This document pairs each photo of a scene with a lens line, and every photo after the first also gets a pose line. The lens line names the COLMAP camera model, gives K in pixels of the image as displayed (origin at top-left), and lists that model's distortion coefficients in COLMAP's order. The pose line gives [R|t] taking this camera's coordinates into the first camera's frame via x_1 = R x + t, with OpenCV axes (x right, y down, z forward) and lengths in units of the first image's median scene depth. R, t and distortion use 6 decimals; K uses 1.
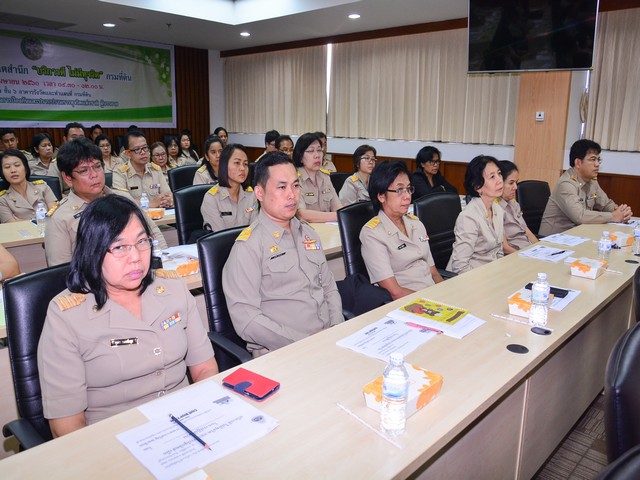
lens RADIAL K [[501.4, 0, 320.0], [0, 501.4, 240.0], [0, 0, 1]] dist [-0.041071, 0.000518]
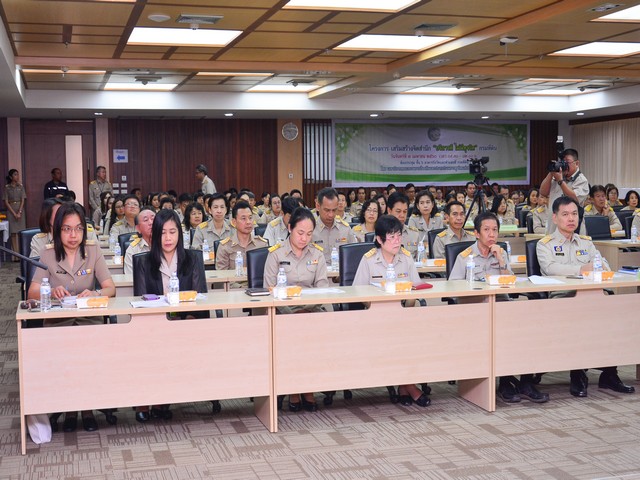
lens RADIAL K [[896.6, 0, 320.0], [0, 896.6, 240.0], [0, 0, 1]] dist [-0.041713, -0.020882]
pose [[0.866642, -0.000375, -0.498930, 0.435704], [-0.080193, 0.986893, -0.140037, 0.312091], [0.492443, 0.161373, 0.855253, -1.338953]]
